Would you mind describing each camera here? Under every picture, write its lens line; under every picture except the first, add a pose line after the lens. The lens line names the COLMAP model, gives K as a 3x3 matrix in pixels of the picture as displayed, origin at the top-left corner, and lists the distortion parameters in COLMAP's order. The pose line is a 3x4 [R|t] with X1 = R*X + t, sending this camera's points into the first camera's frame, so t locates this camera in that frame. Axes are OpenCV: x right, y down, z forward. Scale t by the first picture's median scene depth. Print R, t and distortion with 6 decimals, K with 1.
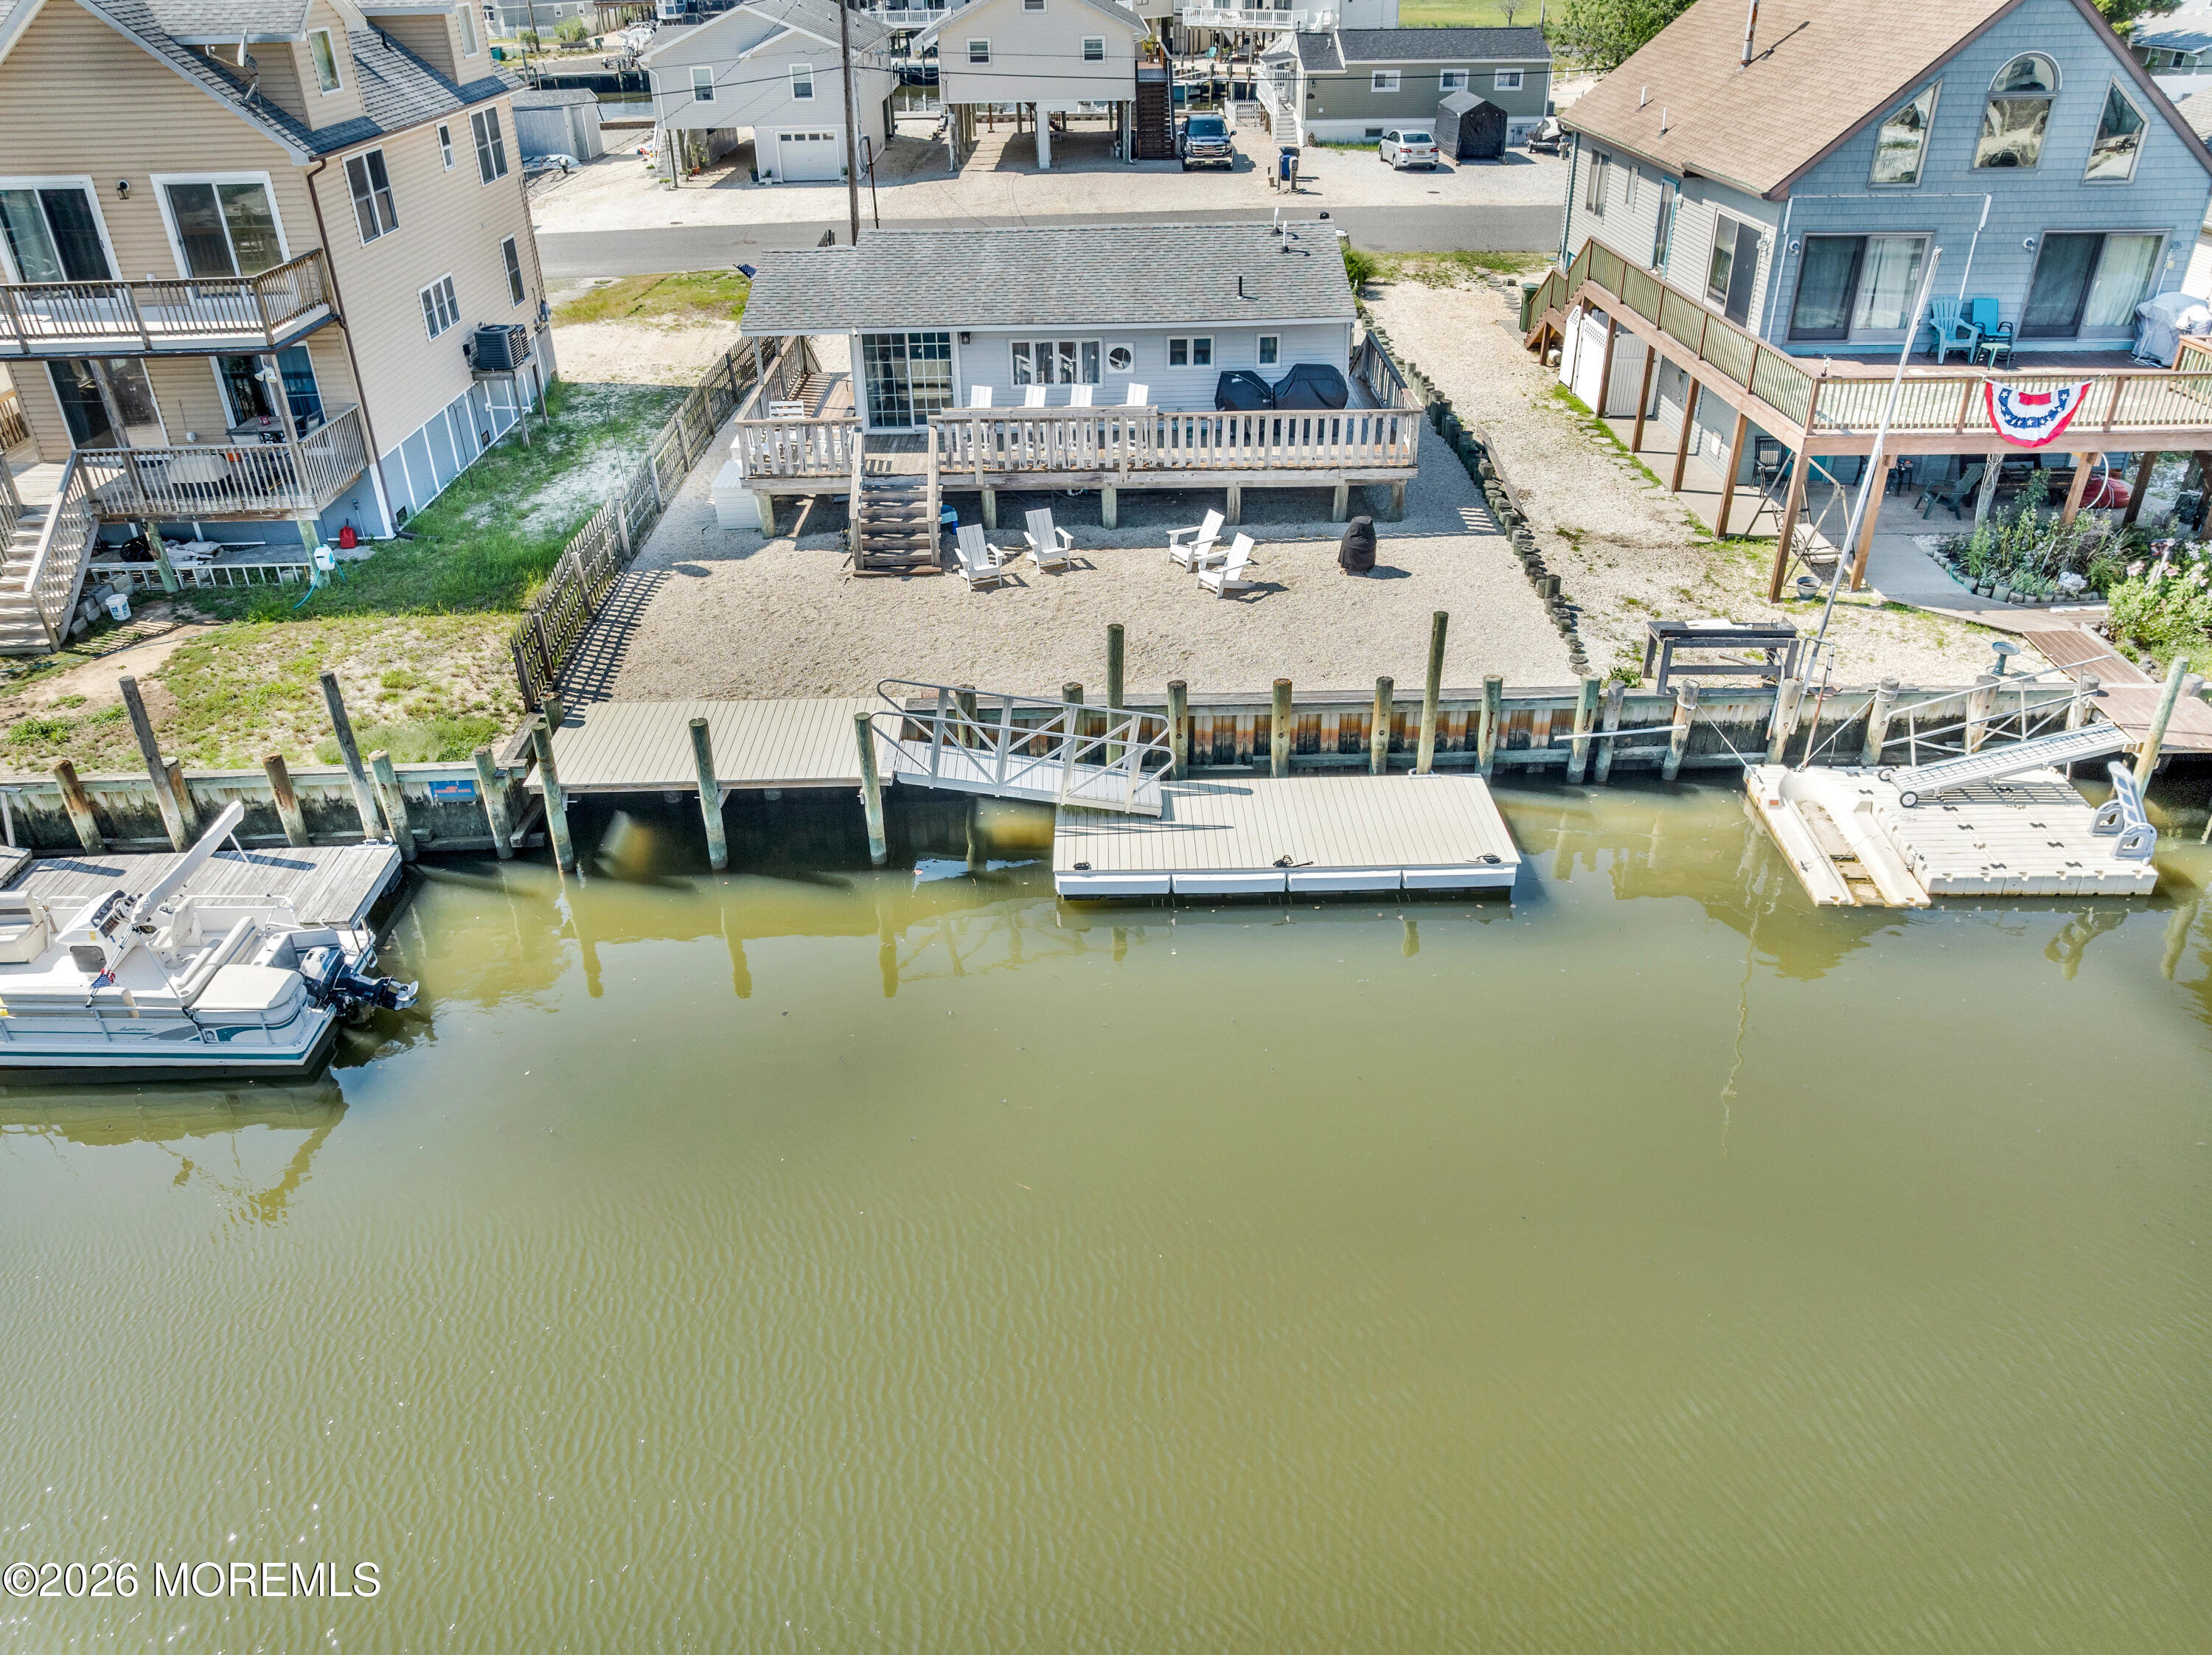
lens RADIAL K [[1580.3, 0, 1100.4], [0, 1580.3, 816.2], [0, 0, 1]] dist [-0.032888, 0.014310]
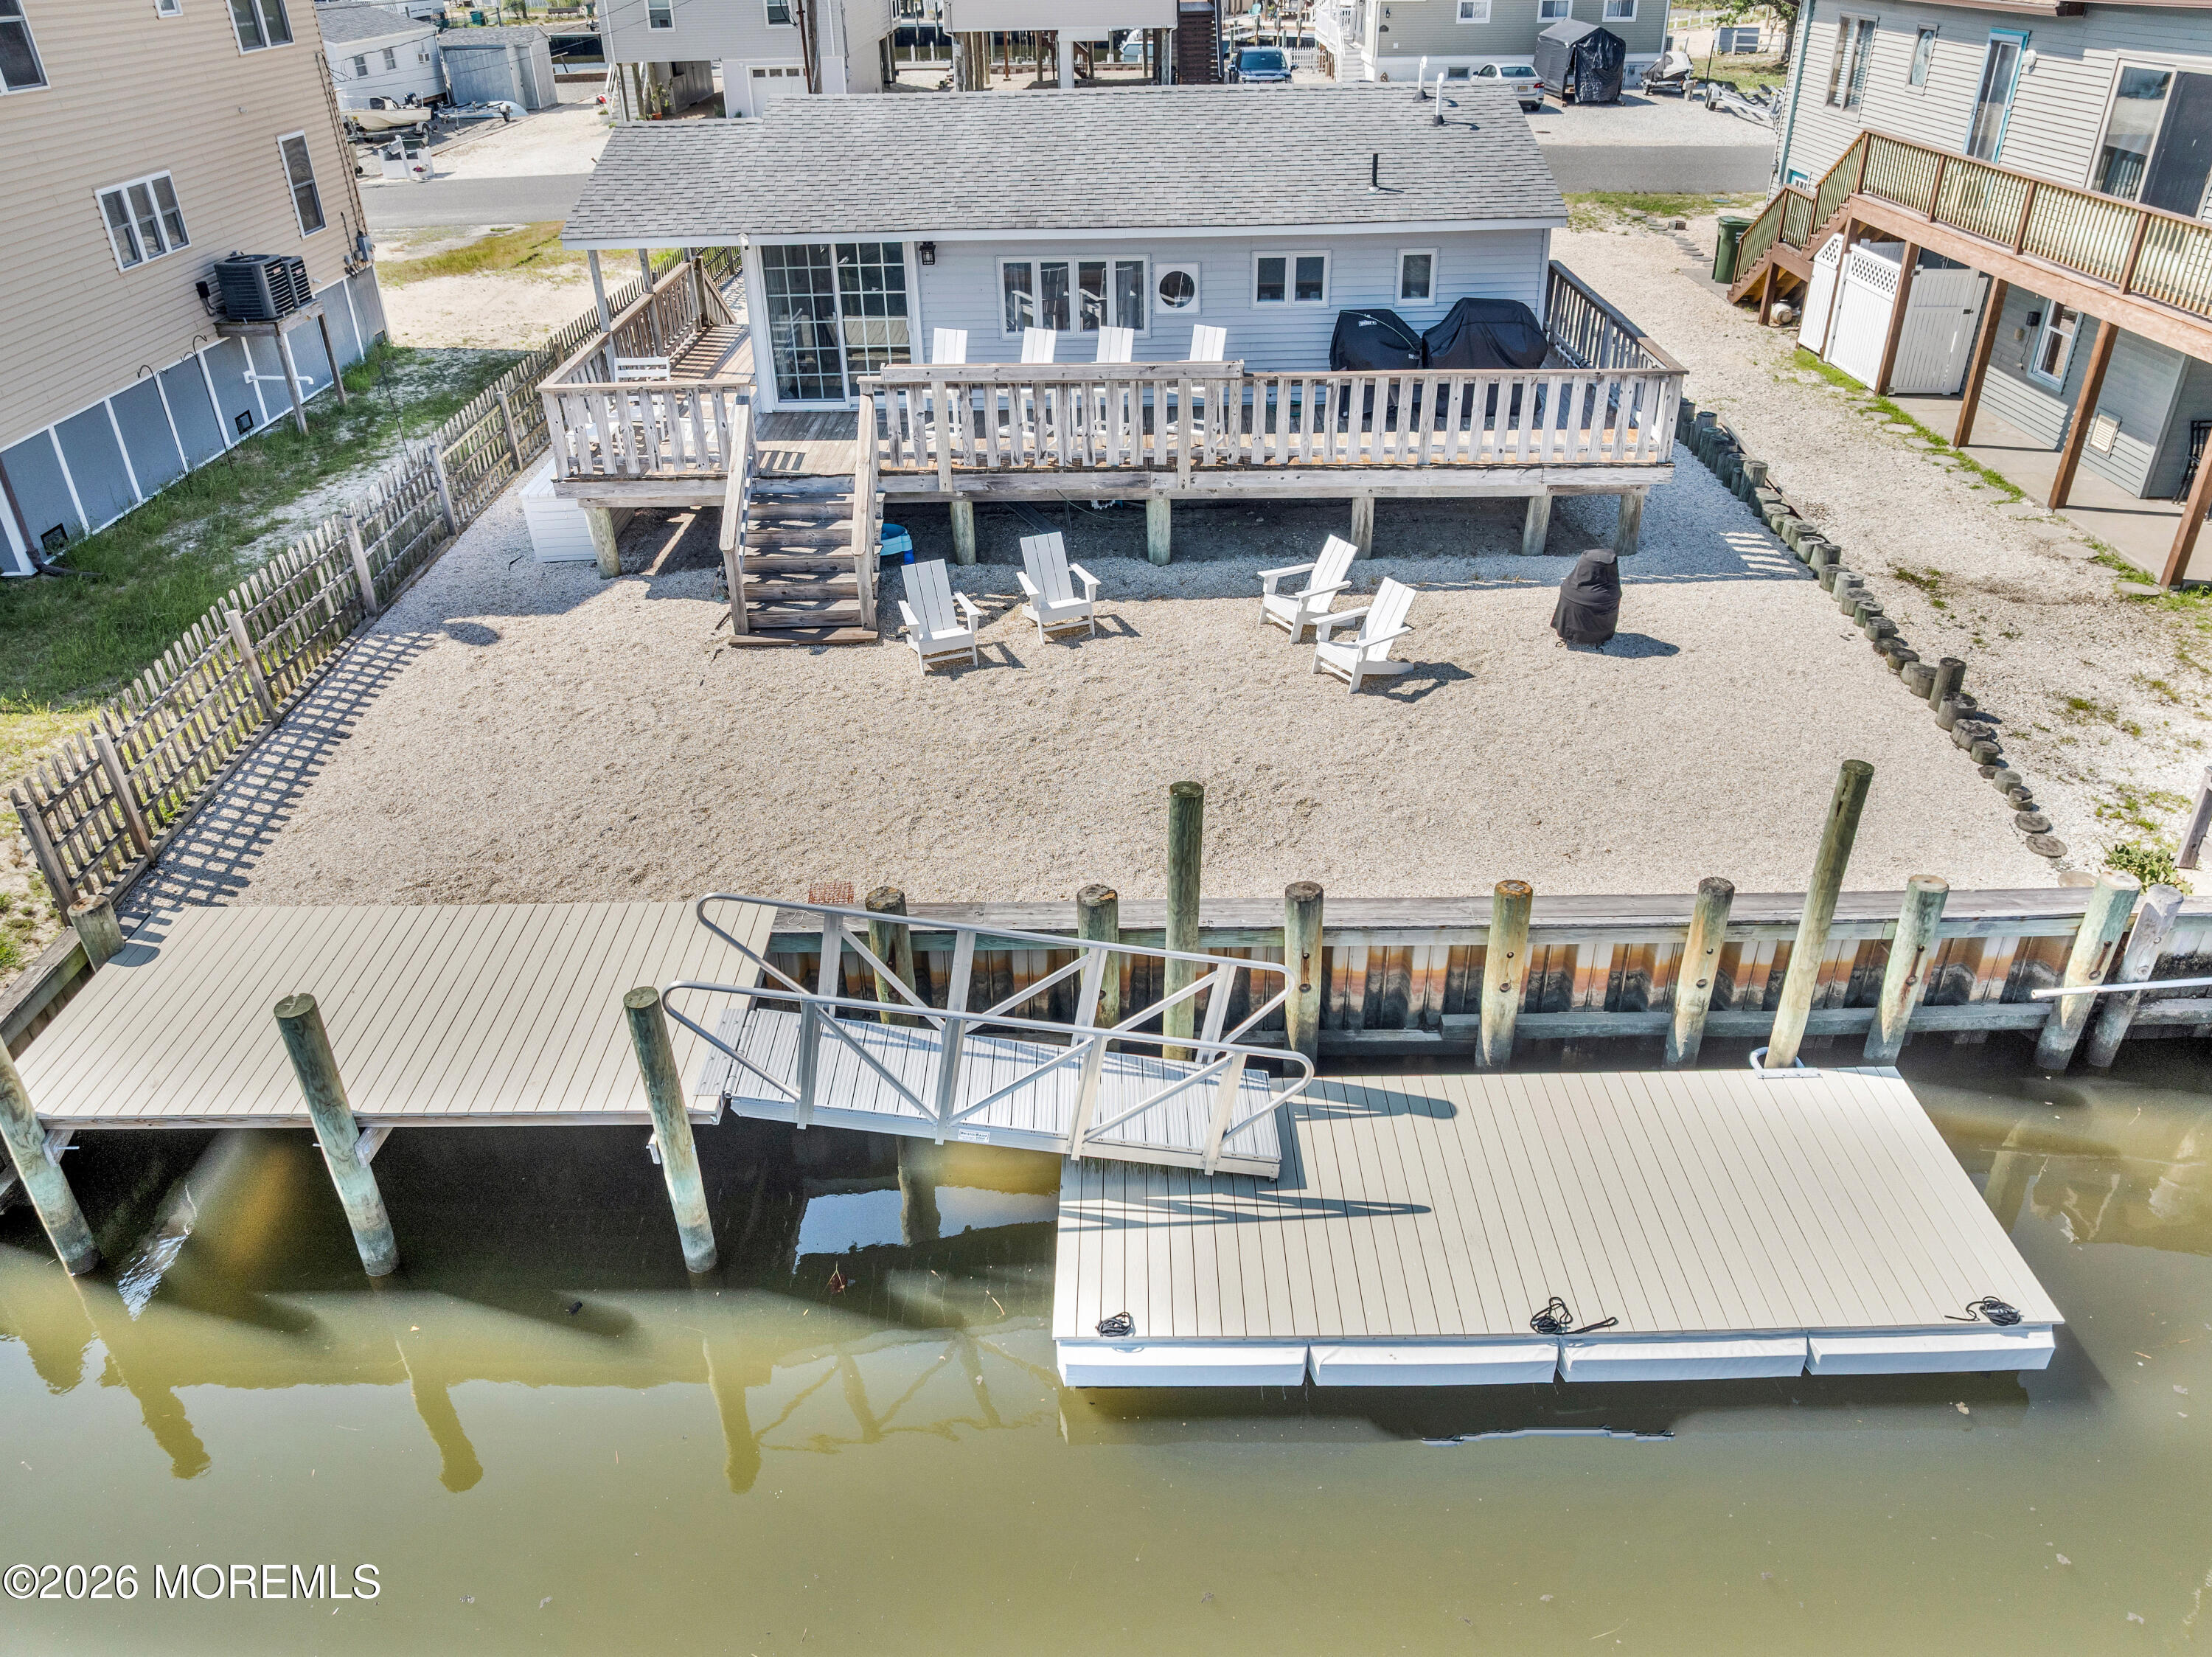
lens RADIAL K [[1580.5, 0, 1105.3], [0, 1580.5, 836.1], [0, 0, 1]] dist [-0.032888, 0.014310]
pose [[0.999907, 0.005941, -0.012257, -0.007535], [-0.005824, 0.999938, 0.009526, -0.088442], [0.012313, -0.009453, 0.999880, 0.413272]]
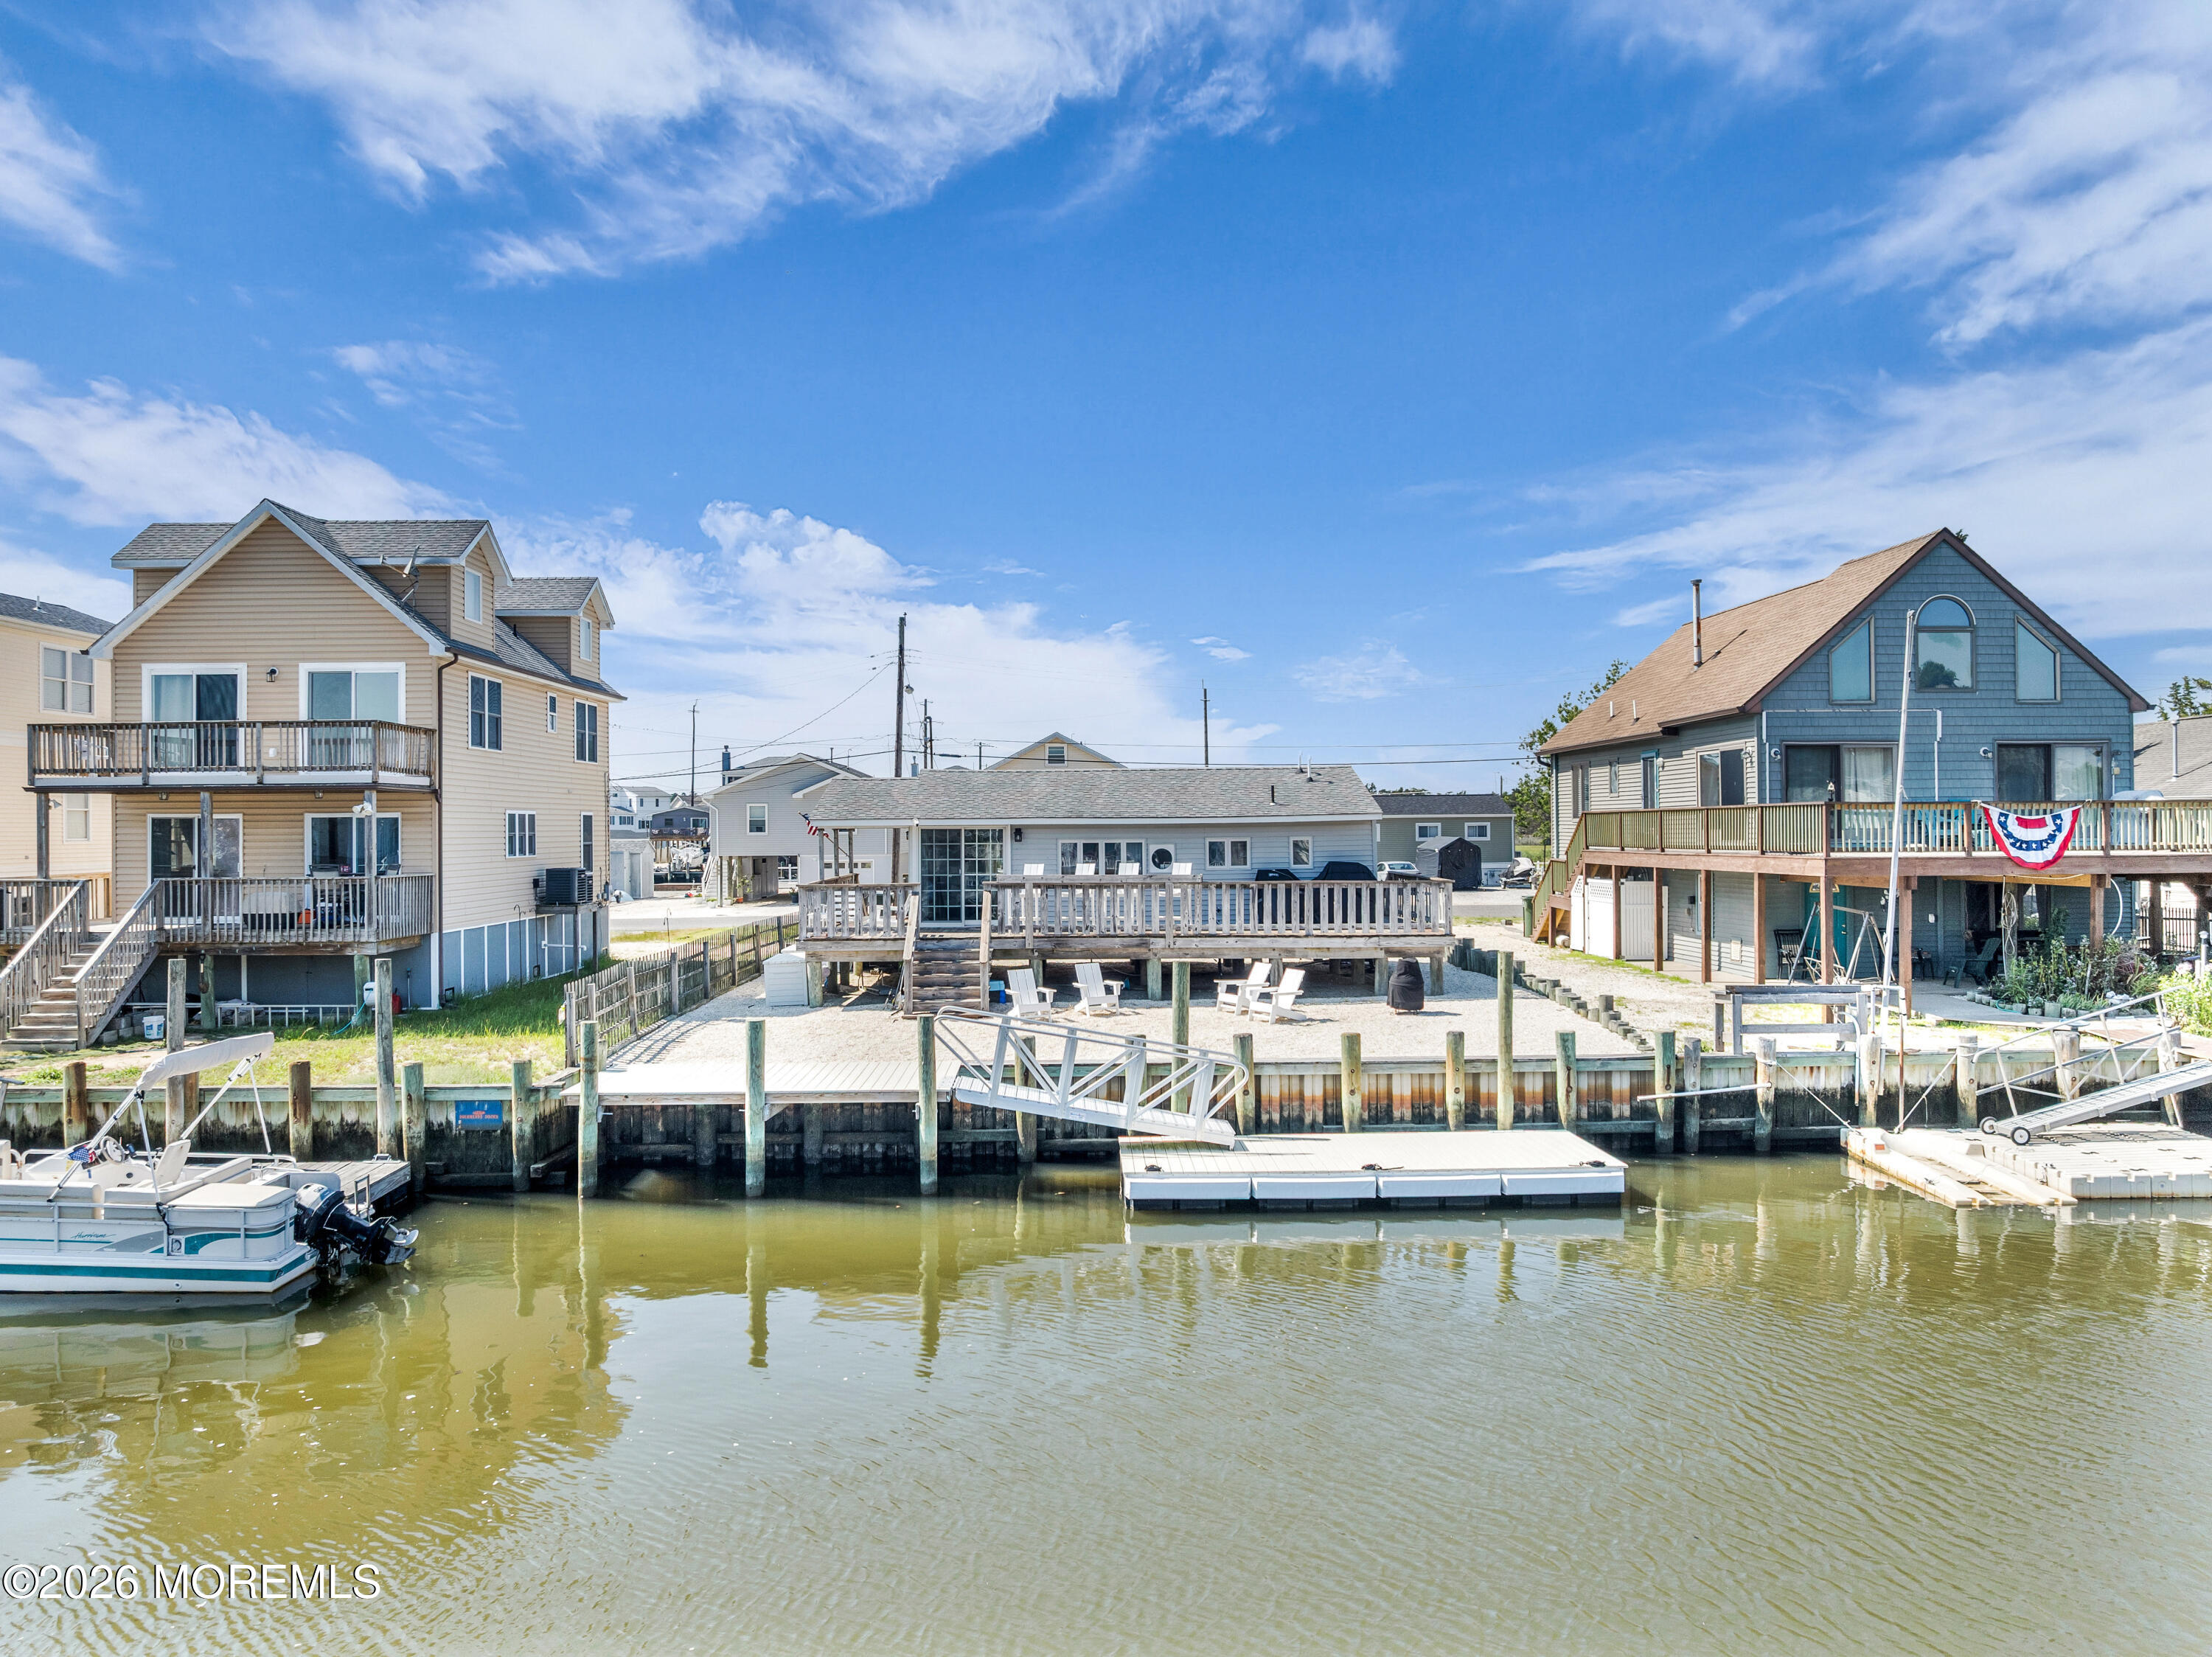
lens RADIAL K [[1580.5, 0, 1104.3], [0, 1580.5, 820.0], [0, 0, 1]] dist [-0.032888, 0.014310]
pose [[0.999909, 0.011000, 0.007769, -0.038469], [-0.005543, 0.861971, -0.506927, 0.247852], [-0.012273, 0.506838, 0.861954, 0.077877]]
